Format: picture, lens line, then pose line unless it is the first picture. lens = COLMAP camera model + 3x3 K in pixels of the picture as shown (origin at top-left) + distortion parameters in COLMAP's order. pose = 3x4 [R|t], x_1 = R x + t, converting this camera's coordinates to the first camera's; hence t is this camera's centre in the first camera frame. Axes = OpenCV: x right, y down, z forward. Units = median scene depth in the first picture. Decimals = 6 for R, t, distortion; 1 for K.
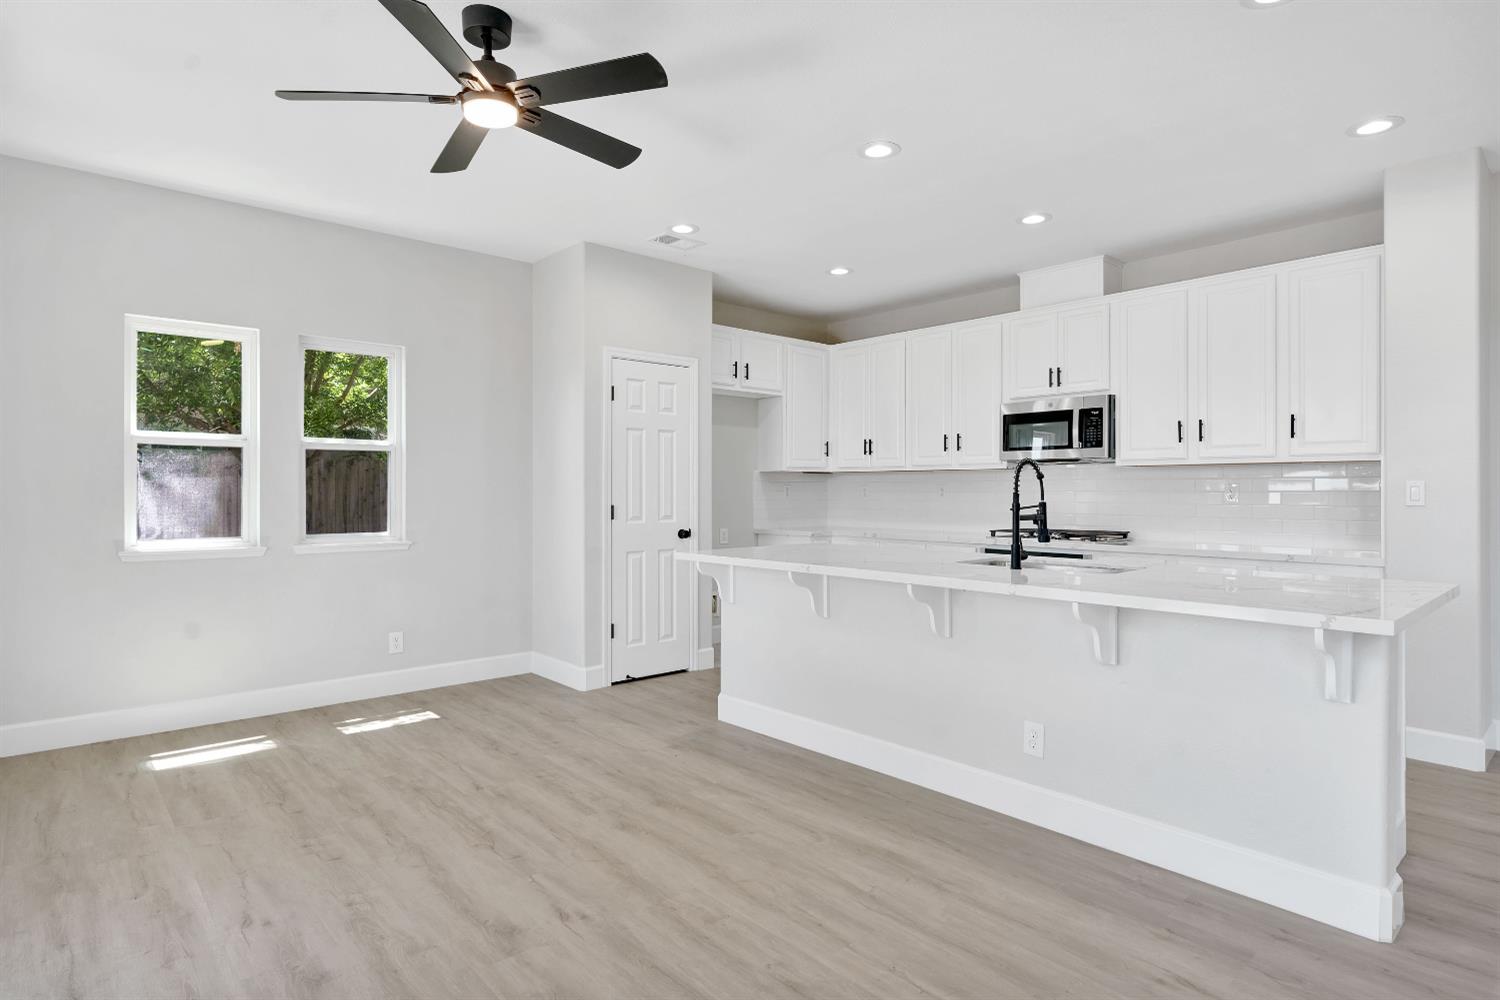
lens RADIAL K [[809.0, 0, 751.6], [0, 809.0, 489.2], [0, 0, 1]] dist [0.003206, -0.000828]
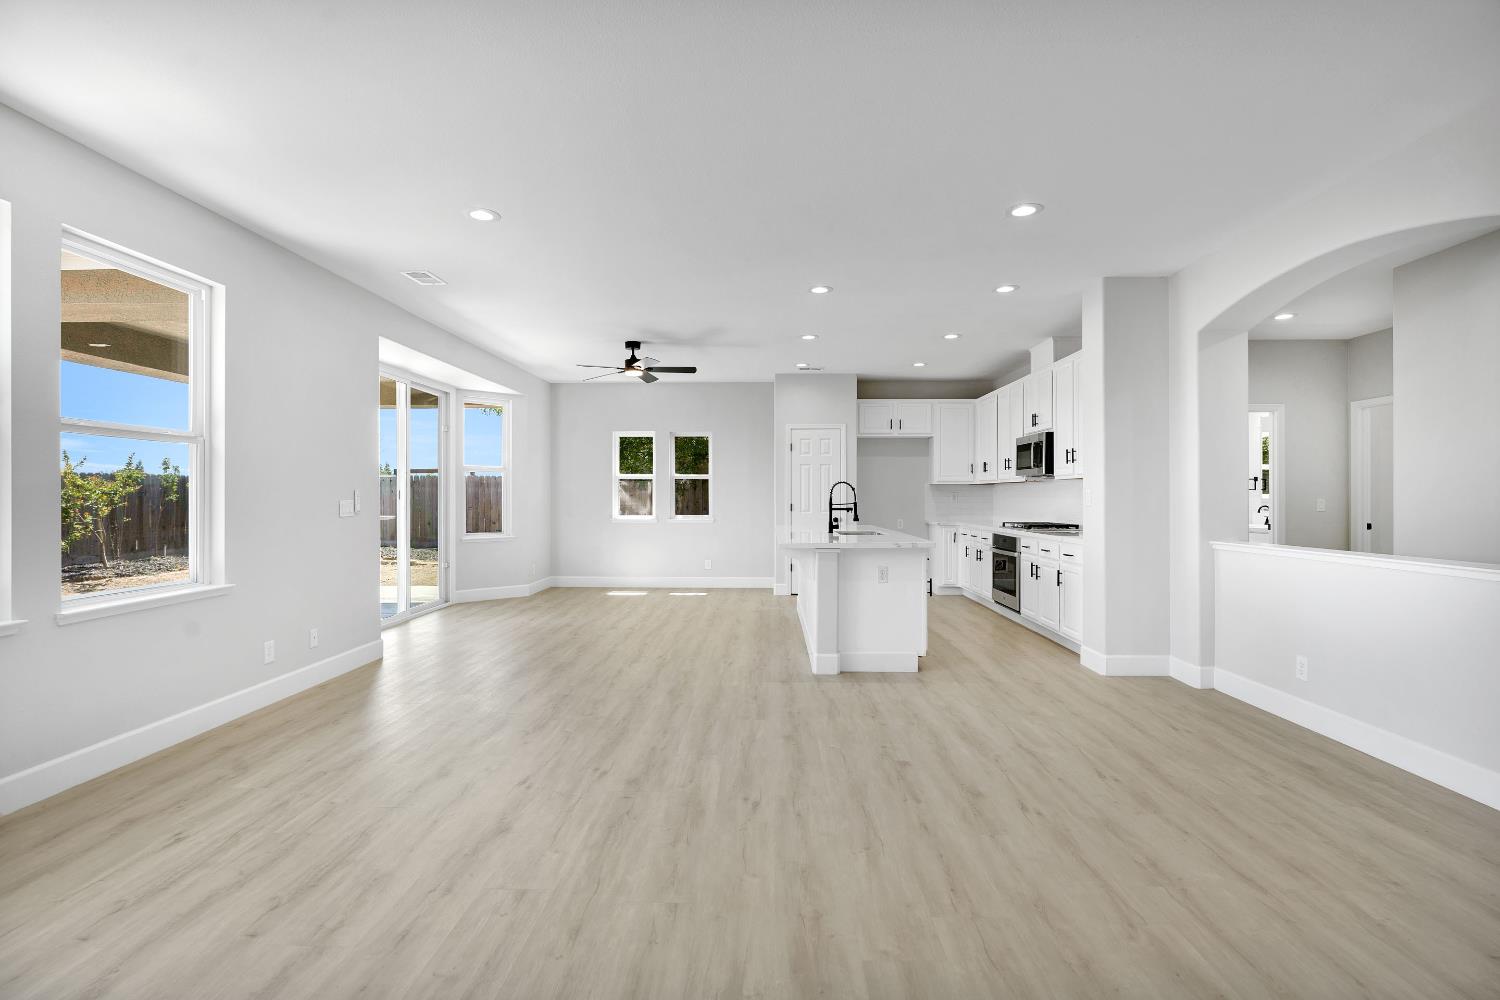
lens RADIAL K [[712.0, 0, 750.0], [0, 712.0, 500.0], [0, 0, 1]] dist [-0.009287, -0.000197]
pose [[0.726077, 0.002521, -0.687609, 0.975737], [0.001858, 0.999982, 0.005628, 0.000546], [0.687611, -0.005364, 0.726059, -0.340516]]
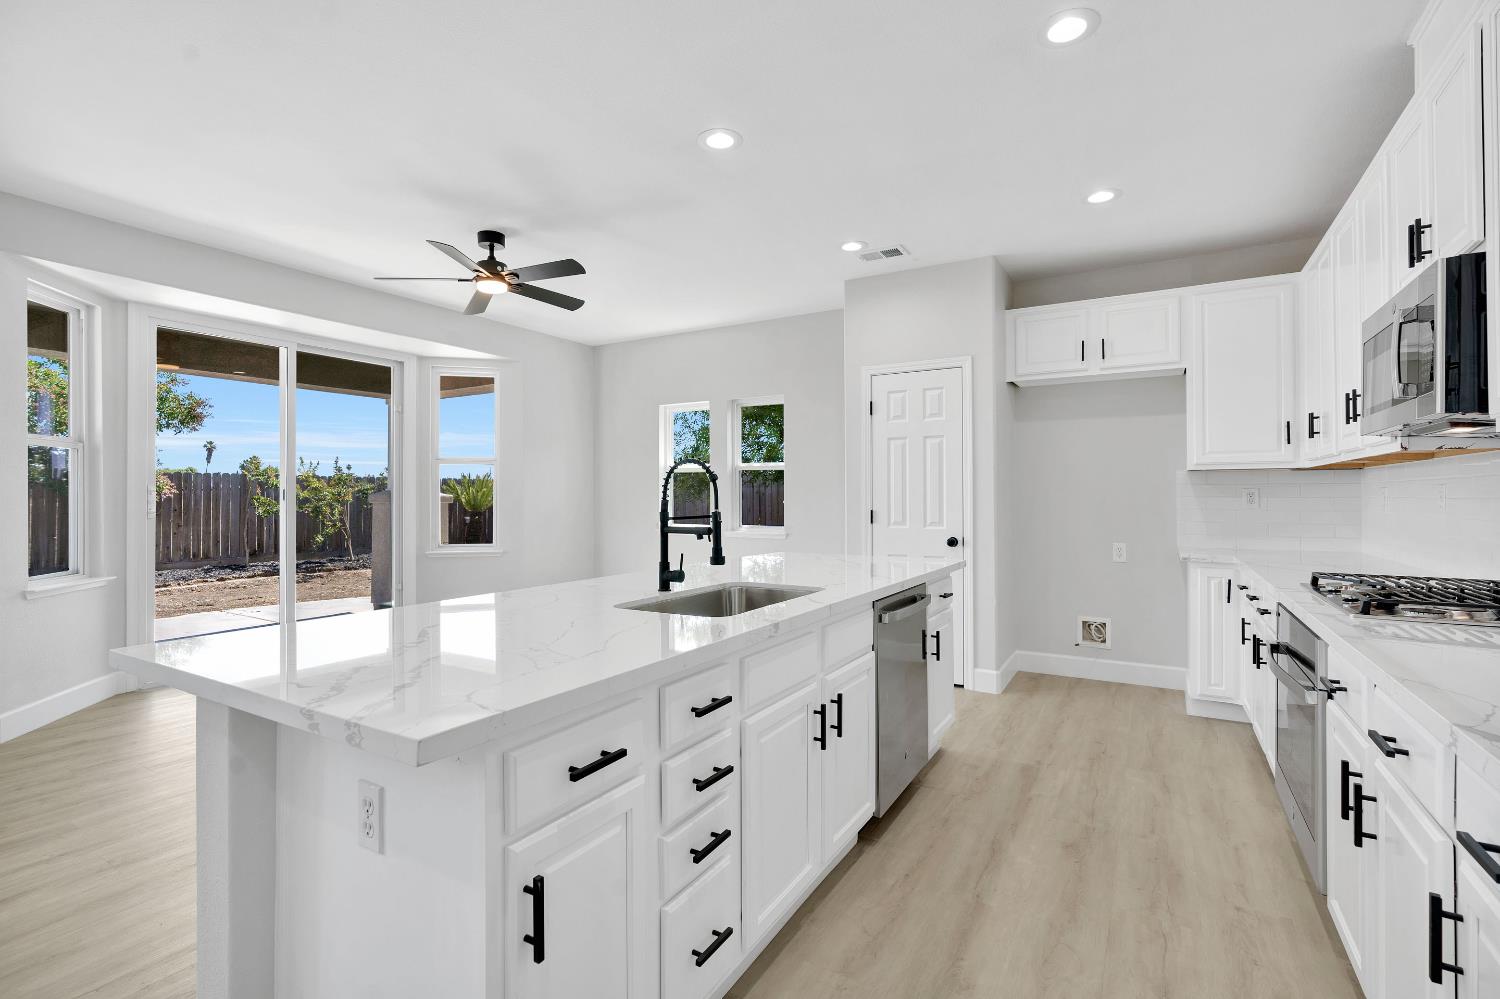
lens RADIAL K [[684.1, 0, 748.4], [0, 684.1, 494.7], [0, 0, 1]] dist [0.000242, 0.000157]
pose [[0.292747, -0.003611, -0.956183, 0.683970], [0.002171, 0.999993, -0.003111, 0.001275], [0.956188, -0.001165, 0.292753, 0.584031]]
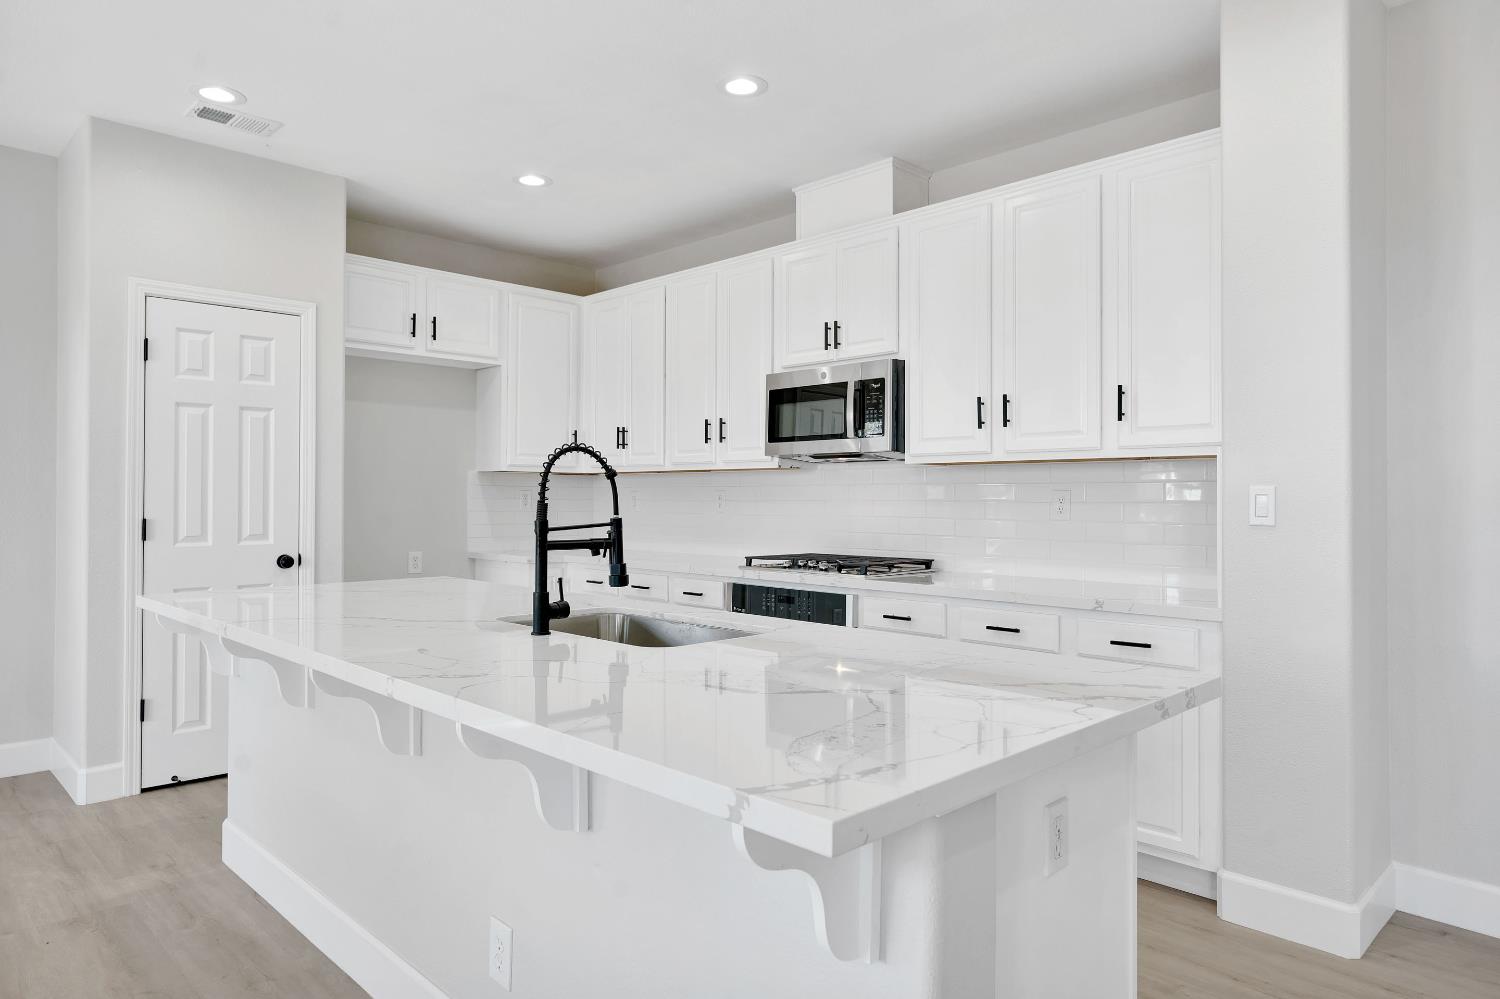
lens RADIAL K [[944.6, 0, 750.7], [0, 944.6, 494.2], [0, 0, 1]] dist [-0.000038, -0.000783]
pose [[0.999166, 0.004020, 0.040639, 0.298067], [-0.003851, 0.999984, -0.004253, 0.000796], [-0.040655, 0.004093, 0.999165, 0.216812]]
